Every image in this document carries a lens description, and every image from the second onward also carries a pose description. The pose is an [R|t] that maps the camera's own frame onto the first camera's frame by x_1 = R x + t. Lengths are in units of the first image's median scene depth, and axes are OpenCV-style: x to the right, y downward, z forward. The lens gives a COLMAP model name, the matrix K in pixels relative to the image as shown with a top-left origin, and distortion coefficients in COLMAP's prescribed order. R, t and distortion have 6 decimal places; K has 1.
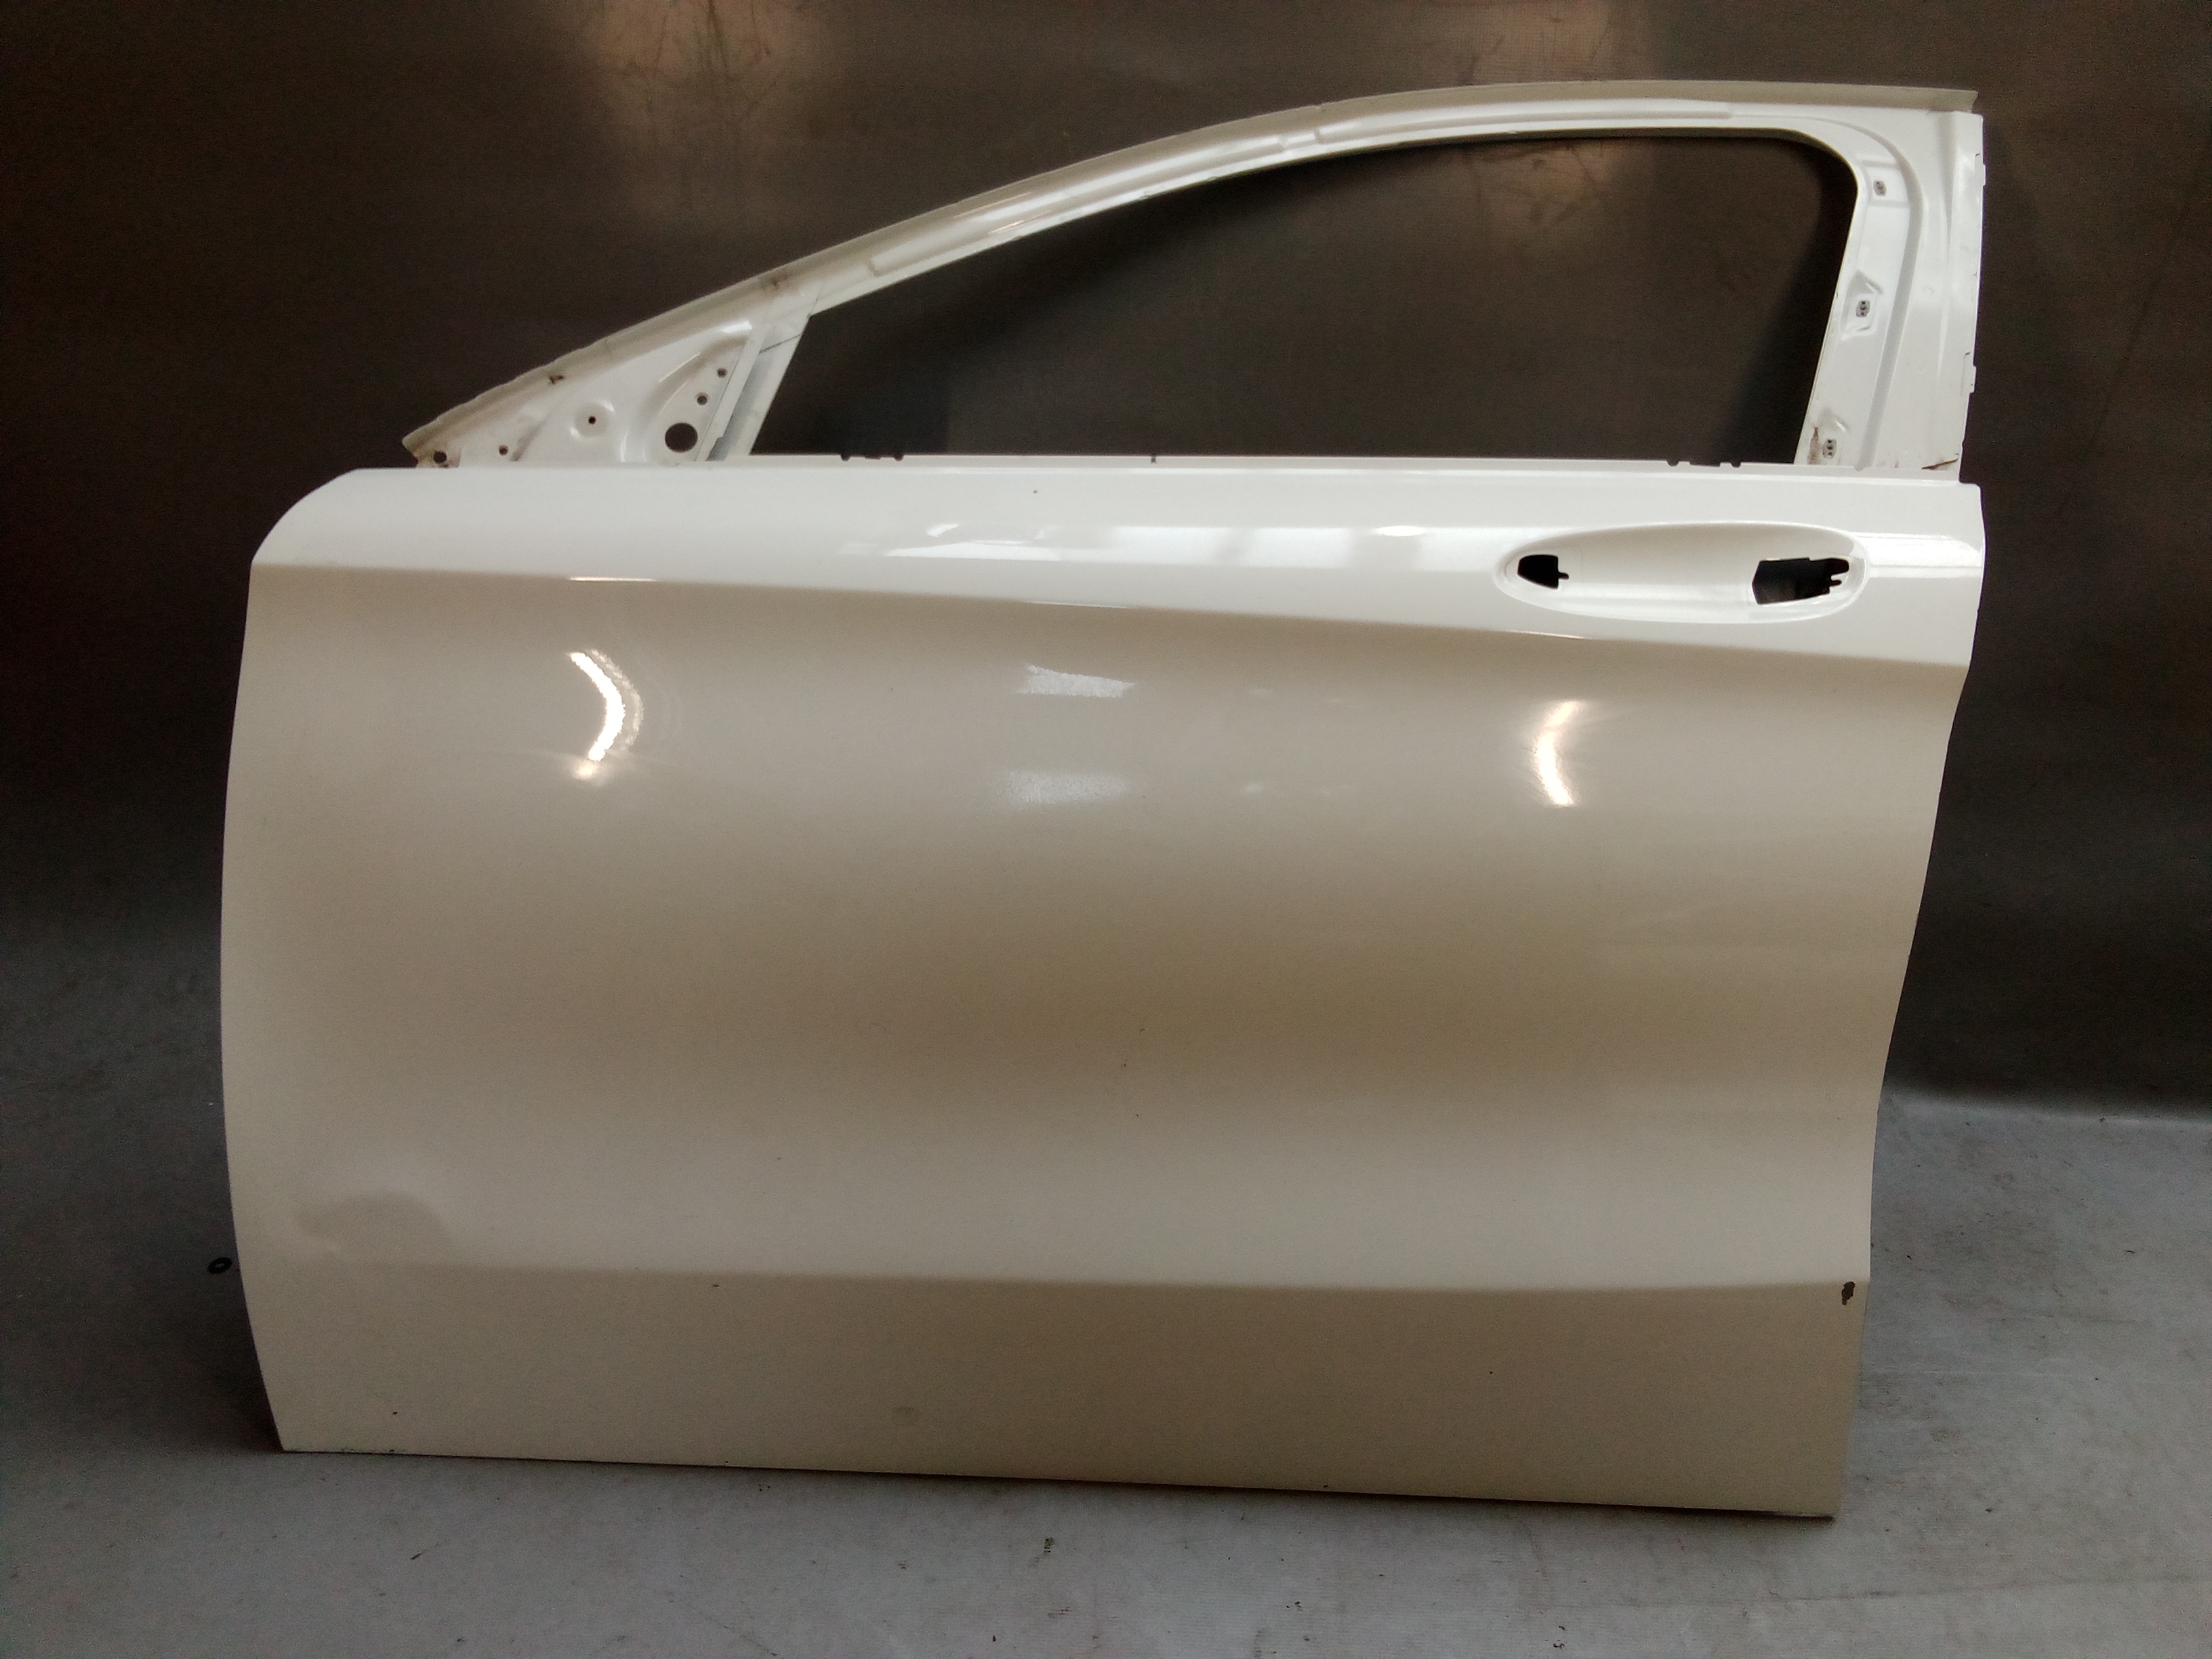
lens RADIAL K [[1765.7, 0, 1101.5], [0, 1765.7, 817.3], [0, 0, 1]] dist [0.046046, -0.091186]
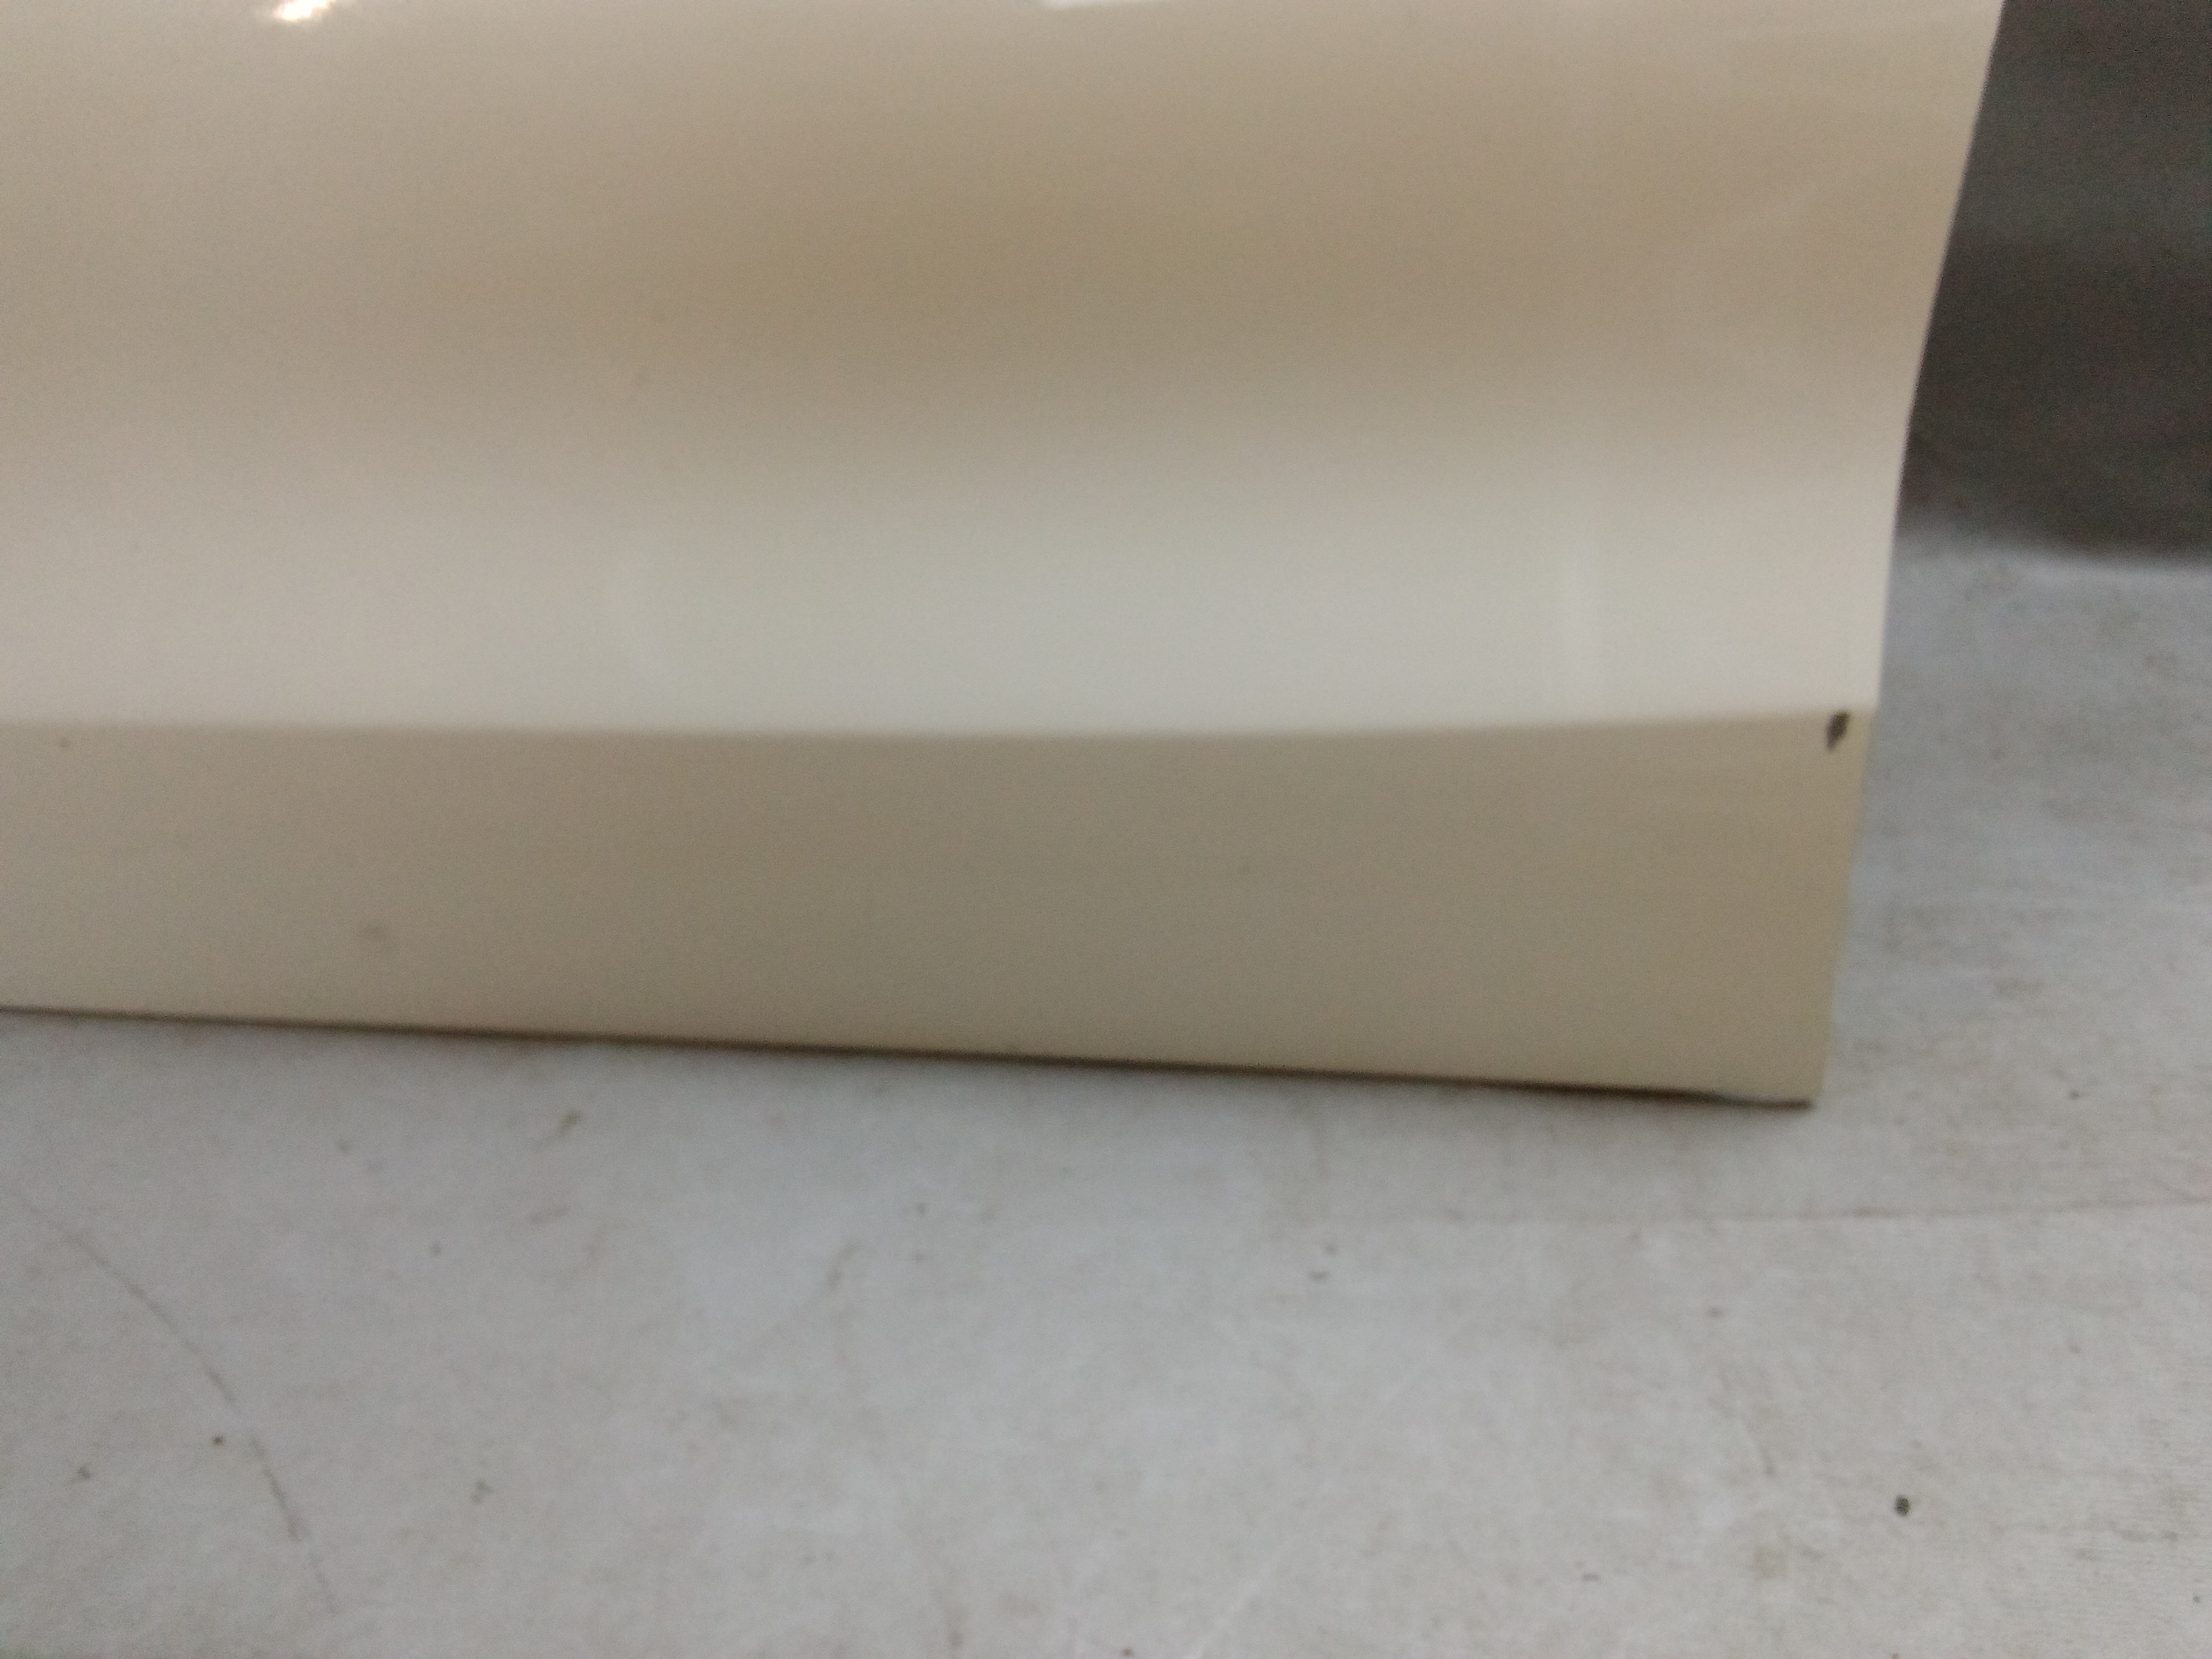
lens RADIAL K [[1757.1, 0, 1106.0], [0, 1757.1, 829.5], [0, 0, 1]] dist [0.055279, -0.125104]
pose [[0.994676, -0.007052, -0.102814, 0.231573], [0.024014, 0.986053, 0.164690, 0.192679], [0.100219, -0.166282, 0.980972, 0.379775]]
